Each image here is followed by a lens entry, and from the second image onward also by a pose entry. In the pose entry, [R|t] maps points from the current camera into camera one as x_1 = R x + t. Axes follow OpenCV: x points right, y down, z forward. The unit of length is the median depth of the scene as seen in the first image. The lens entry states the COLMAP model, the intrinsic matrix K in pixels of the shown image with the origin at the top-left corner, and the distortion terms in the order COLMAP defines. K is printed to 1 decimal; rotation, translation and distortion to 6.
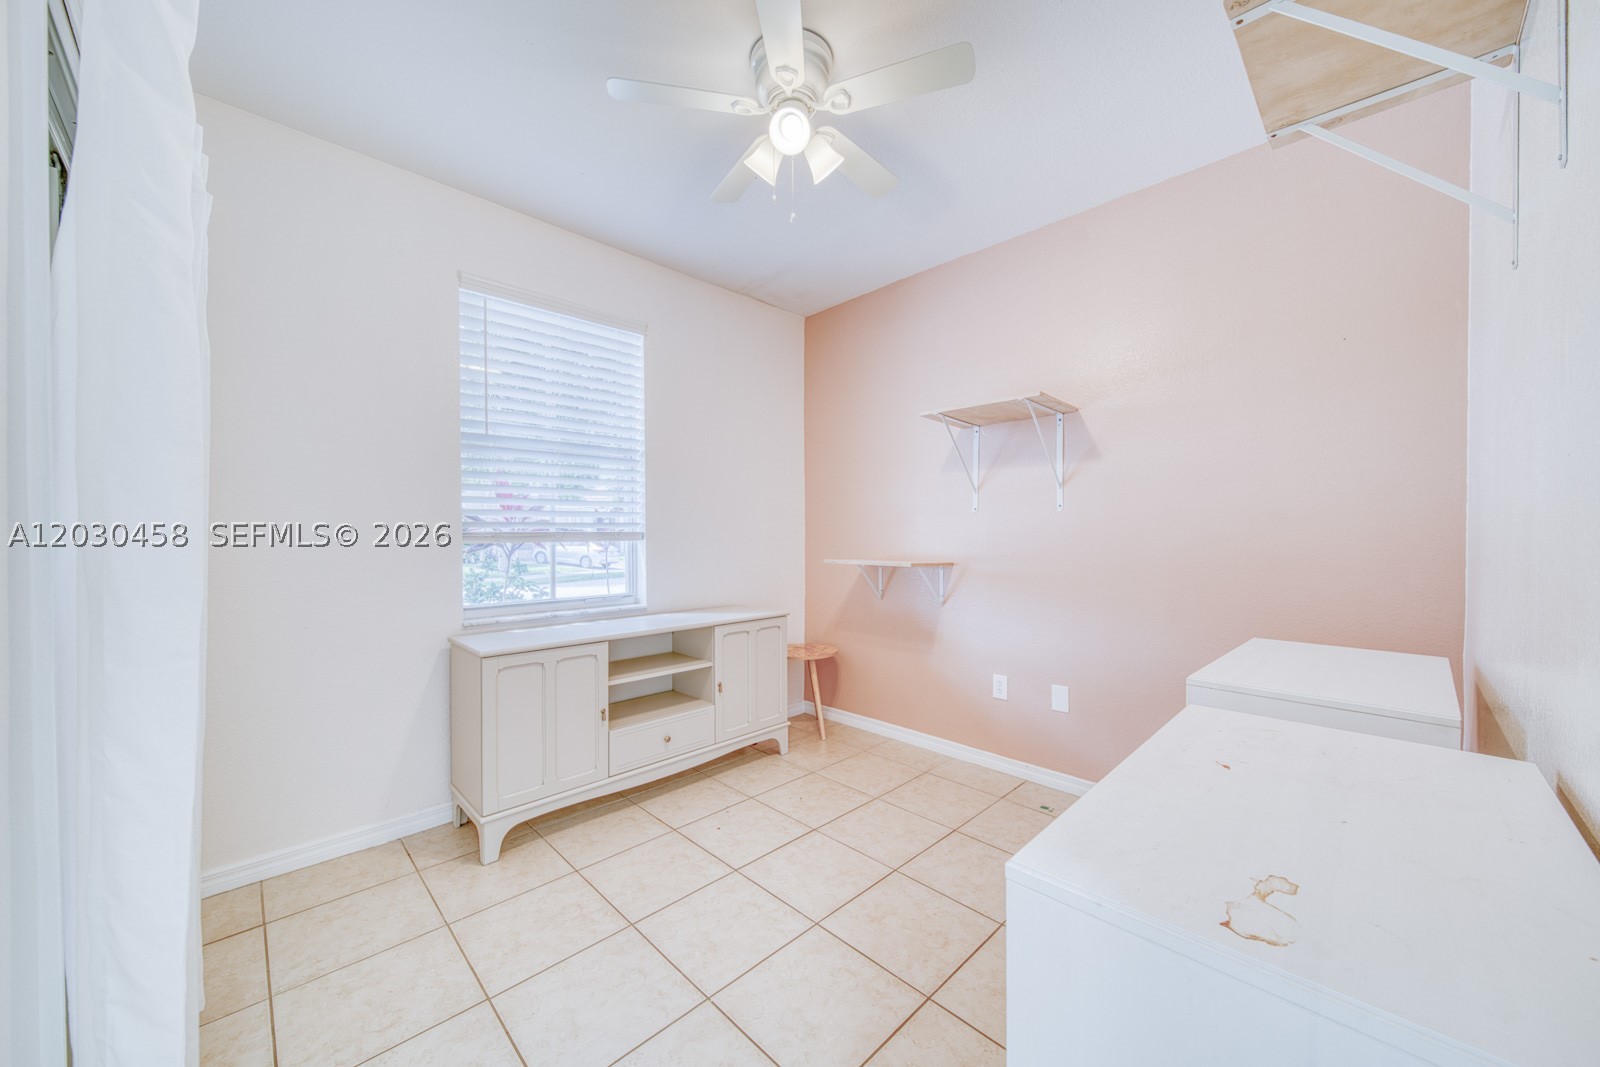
lens RADIAL K [[577.2, 0, 803.4], [0, 577.2, 540.3], [0, 0, 1]] dist [-0.001450, -0.000300]
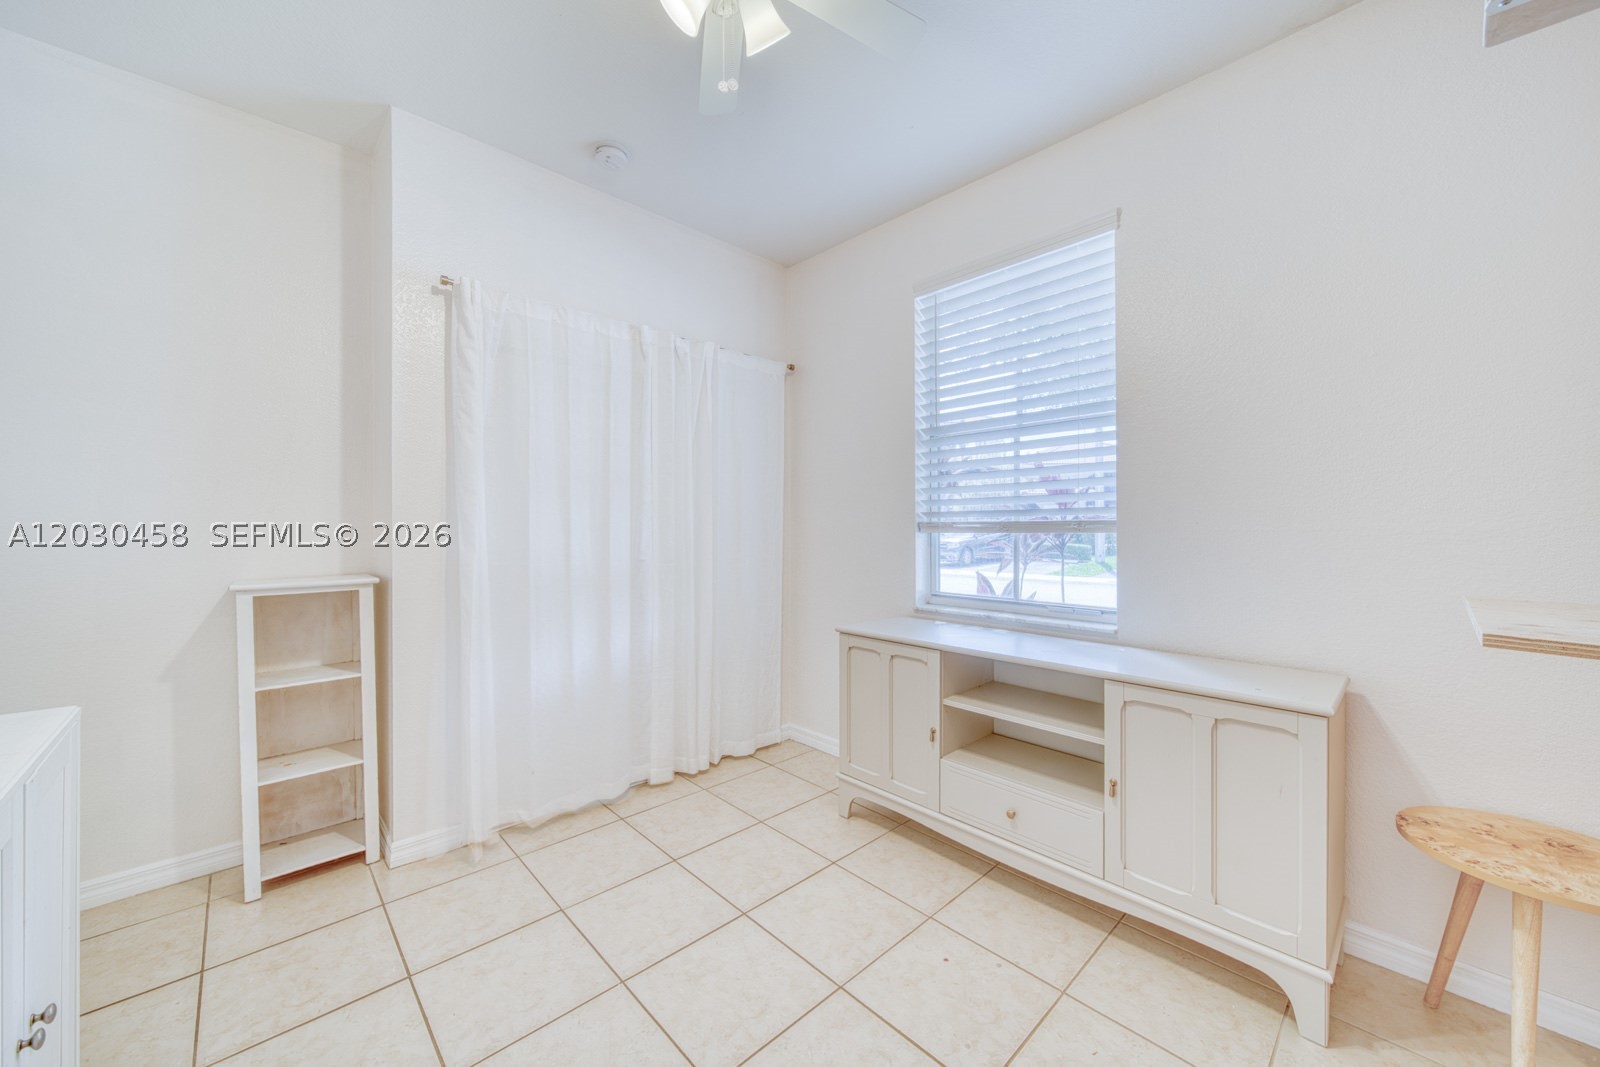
lens RADIAL K [[596.1, 0, 800.3], [0, 596.1, 521.9], [0, 0, 1]] dist [0.000546, -0.000008]
pose [[-0.027371, 0.000504, -0.999625, 0.514617], [-0.003148, 0.999995, 0.000590, -0.013934], [0.999620, 0.003163, -0.027369, 0.779581]]
